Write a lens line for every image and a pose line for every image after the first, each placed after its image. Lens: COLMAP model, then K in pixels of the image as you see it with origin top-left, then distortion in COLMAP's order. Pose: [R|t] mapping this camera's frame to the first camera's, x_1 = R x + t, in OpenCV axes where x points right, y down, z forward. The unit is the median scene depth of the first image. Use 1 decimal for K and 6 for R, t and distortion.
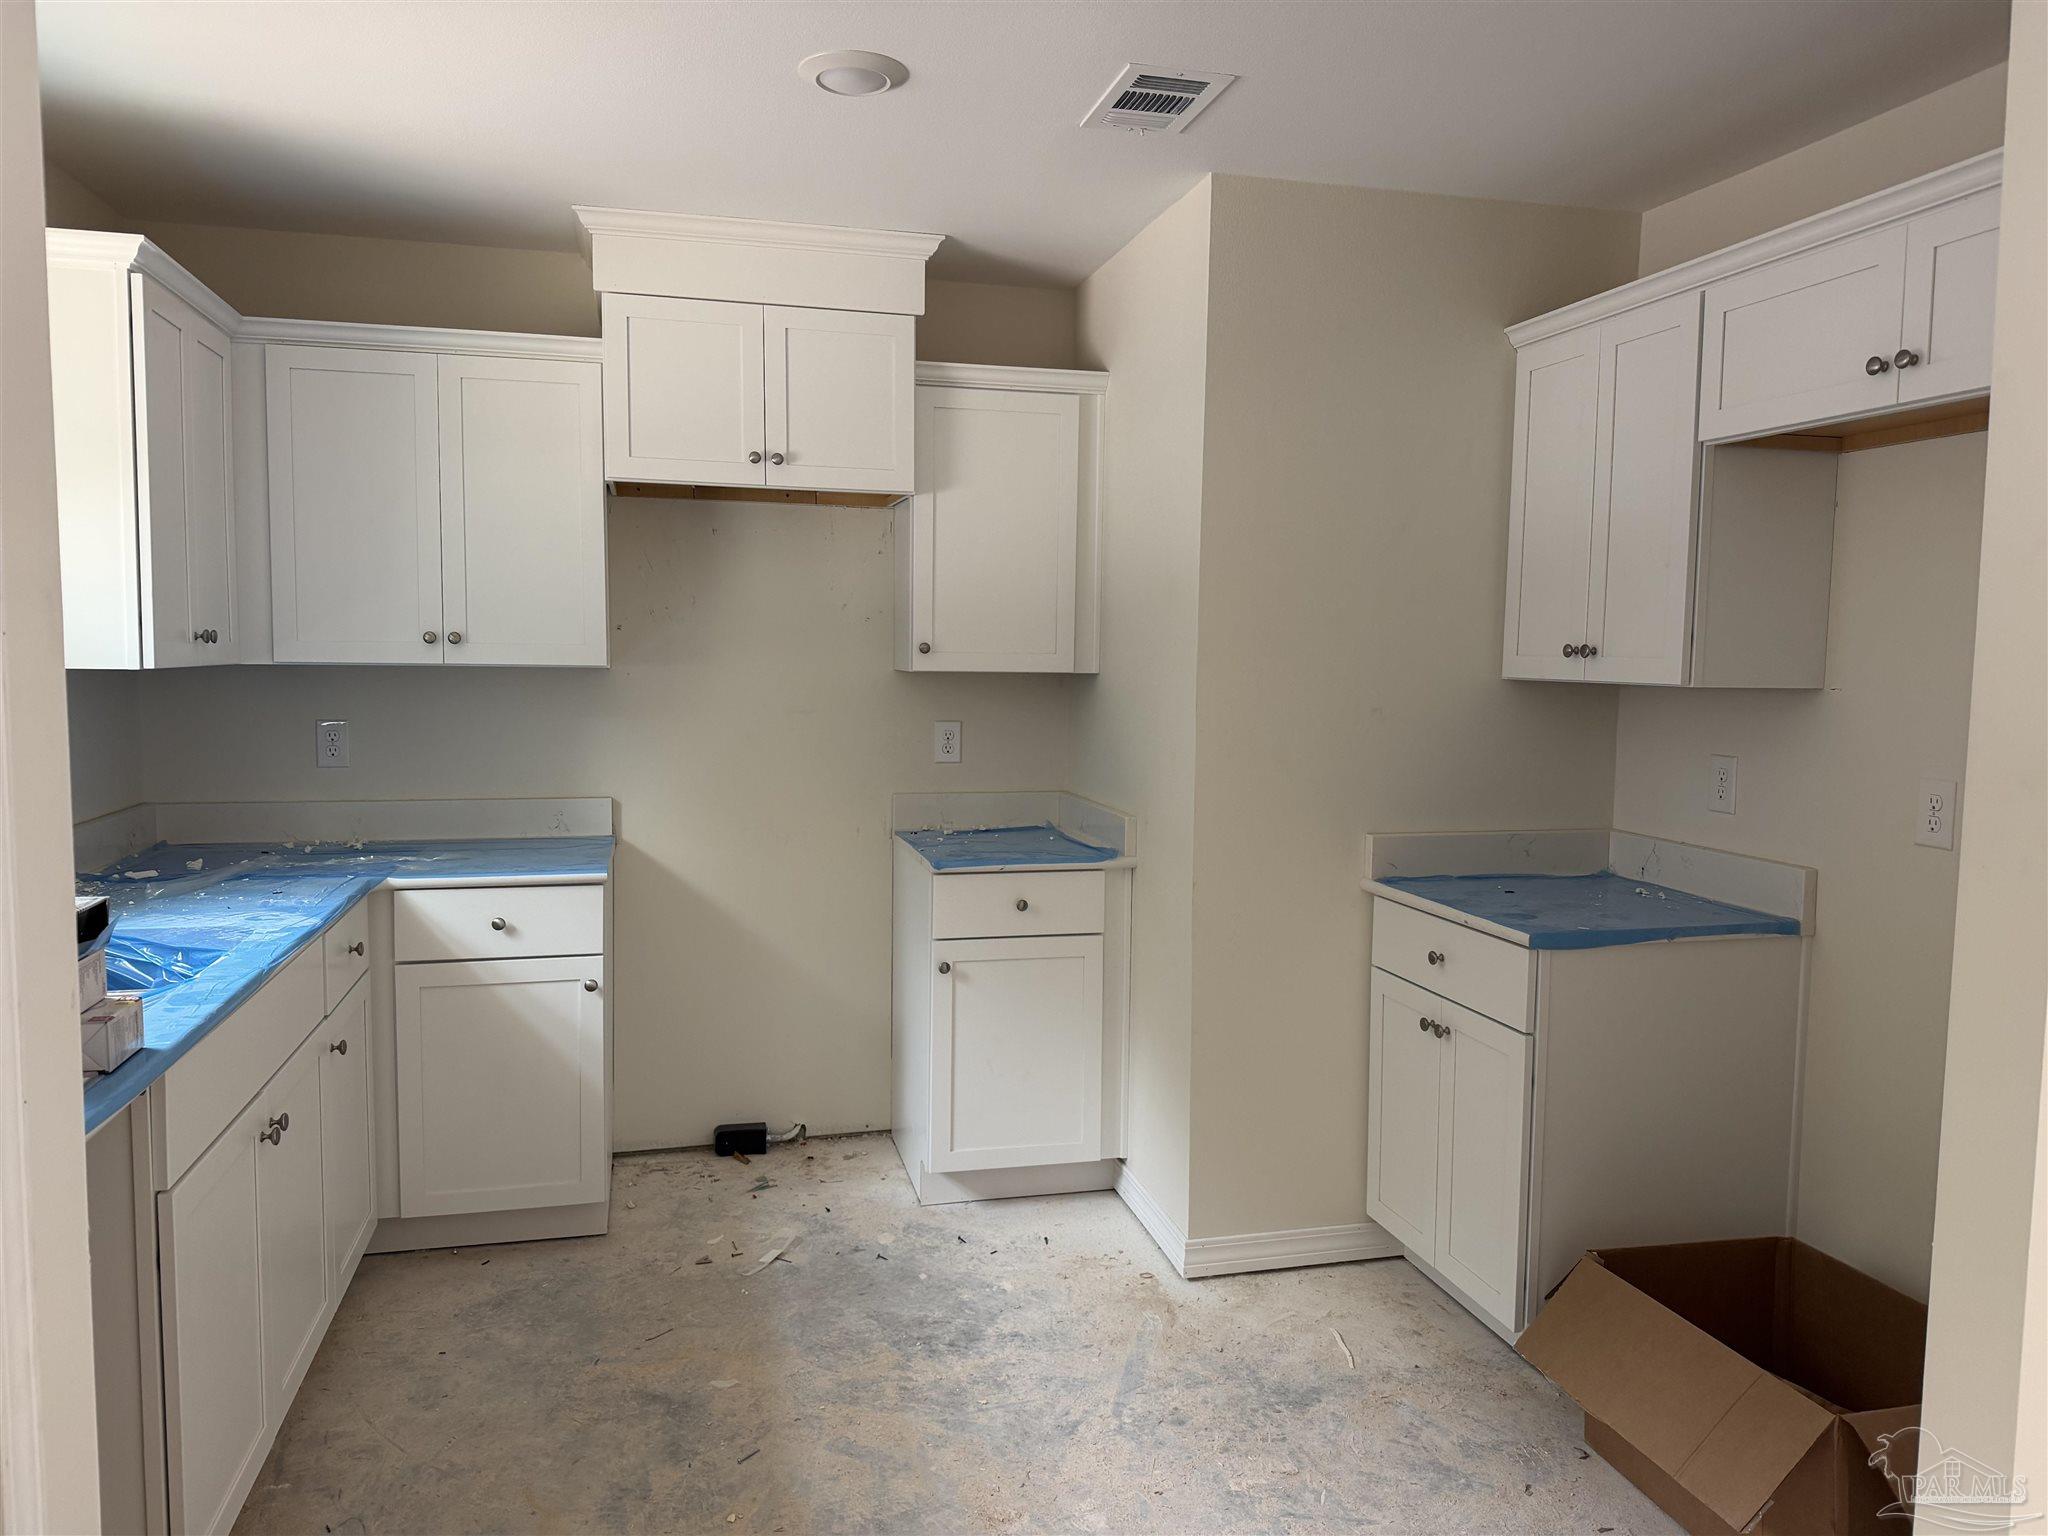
lens RADIAL K [[1439.6, 0, 1026.9], [0, 1439.6, 736.8], [0, 0, 1]] dist [0.126673, -0.206199]
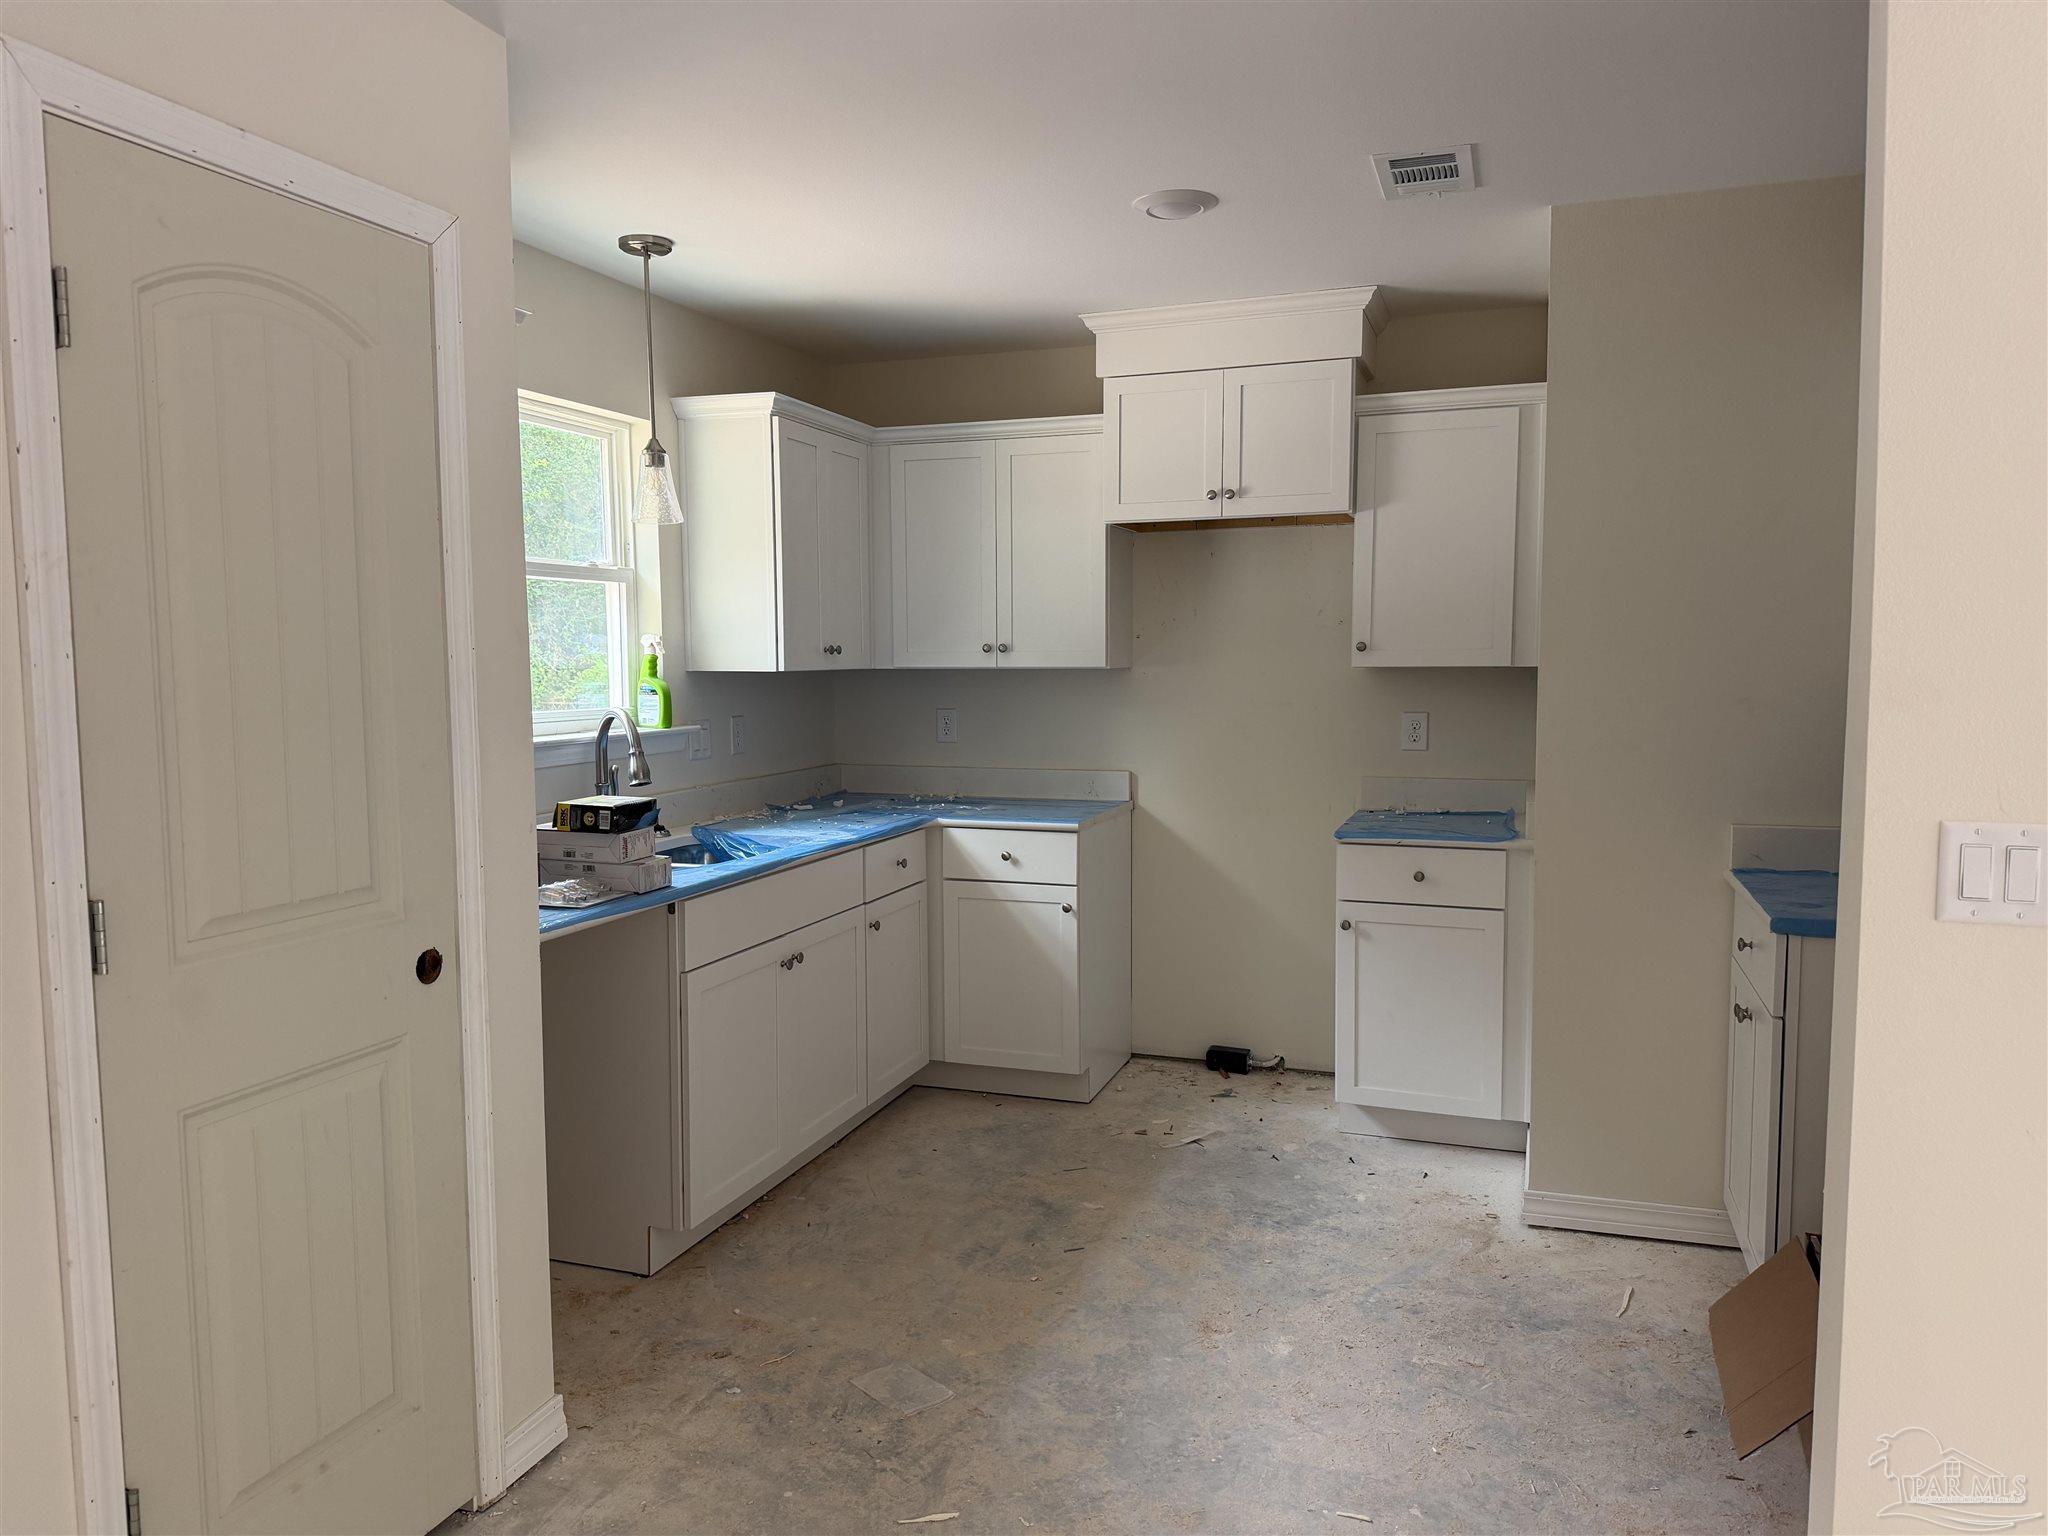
lens RADIAL K [[1439.6, 0, 1026.9], [0, 1439.6, 736.8], [0, 0, 1]] dist [0.126673, -0.206199]
pose [[0.831820, 0.014176, -0.554864, 0.378171], [-0.017512, 0.999846, -0.000709, 0.016163], [0.554768, 0.010307, 0.831941, -0.105209]]
